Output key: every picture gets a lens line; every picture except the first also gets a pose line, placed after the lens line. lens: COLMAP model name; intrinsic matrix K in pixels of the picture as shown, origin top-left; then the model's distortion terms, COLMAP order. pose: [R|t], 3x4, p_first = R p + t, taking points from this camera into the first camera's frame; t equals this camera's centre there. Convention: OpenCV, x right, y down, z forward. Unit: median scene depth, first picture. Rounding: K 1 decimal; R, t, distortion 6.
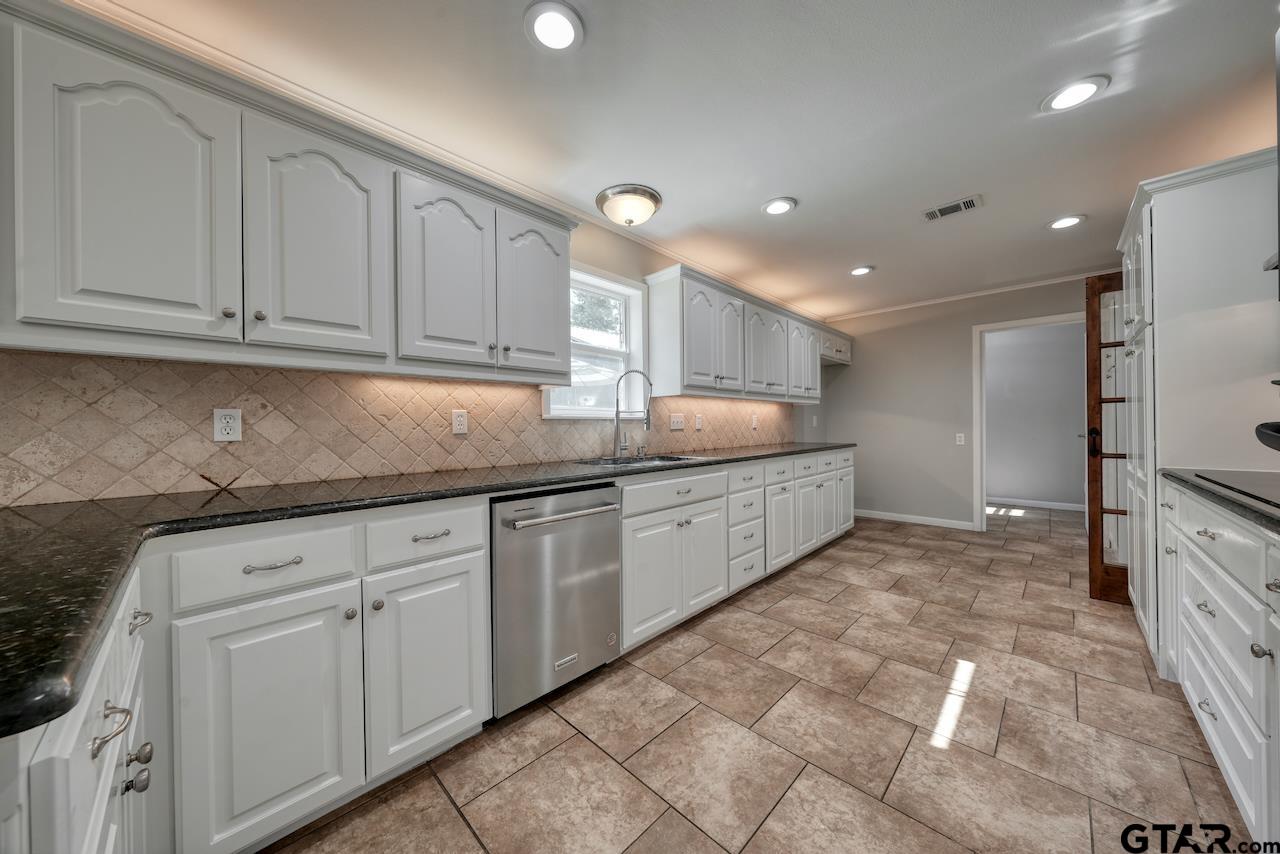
lens RADIAL K [[432.1, 0, 644.2], [0, 432.1, 426.1], [0, 0, 1]] dist [-0.005240, 0.001257]
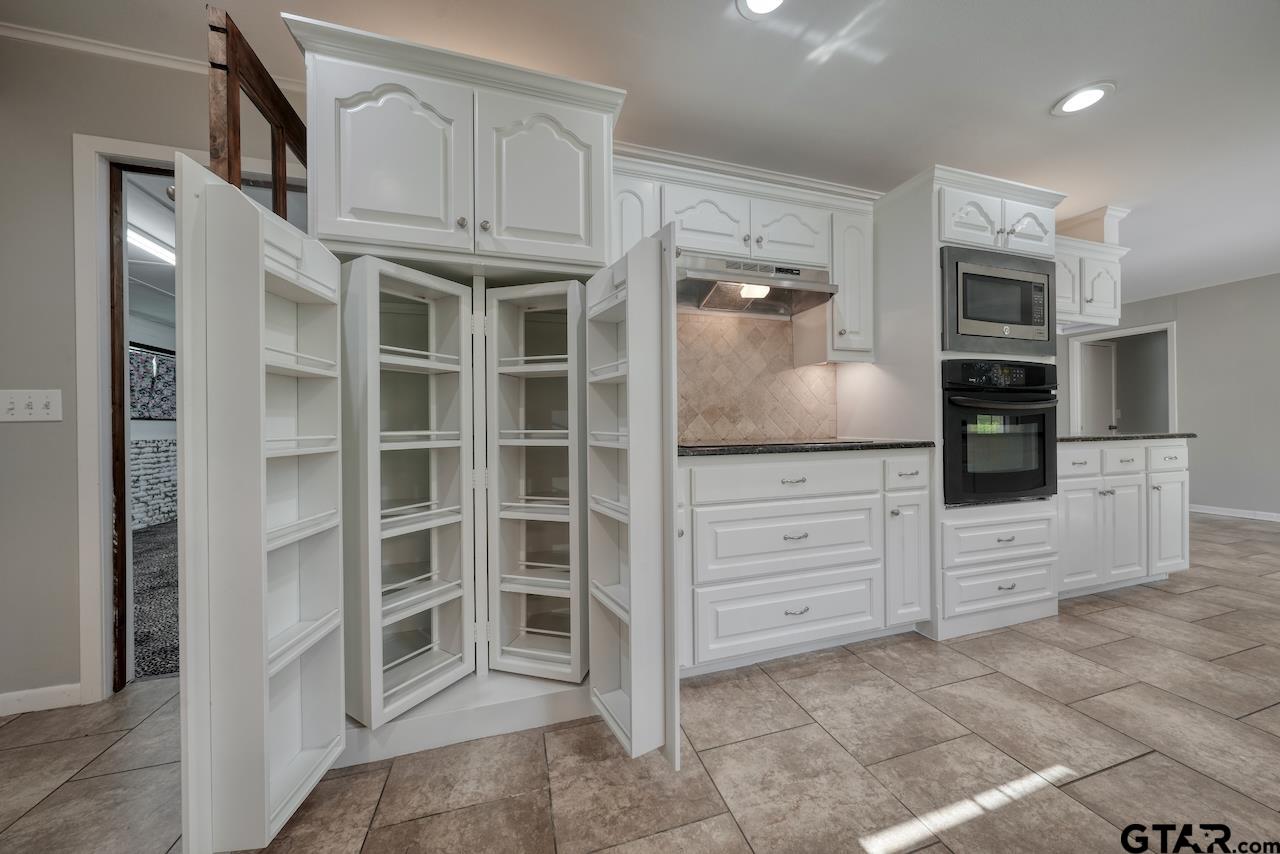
lens RADIAL K [[432.1, 0, 640.1], [0, 432.1, 424.4], [0, 0, 1]] dist [-0.005240, 0.001257]
pose [[-0.873958, 0.020200, 0.485582, 0.533745], [0.021174, 0.999770, -0.003482, 0.034162], [-0.485541, 0.007239, -0.874184, 1.193559]]
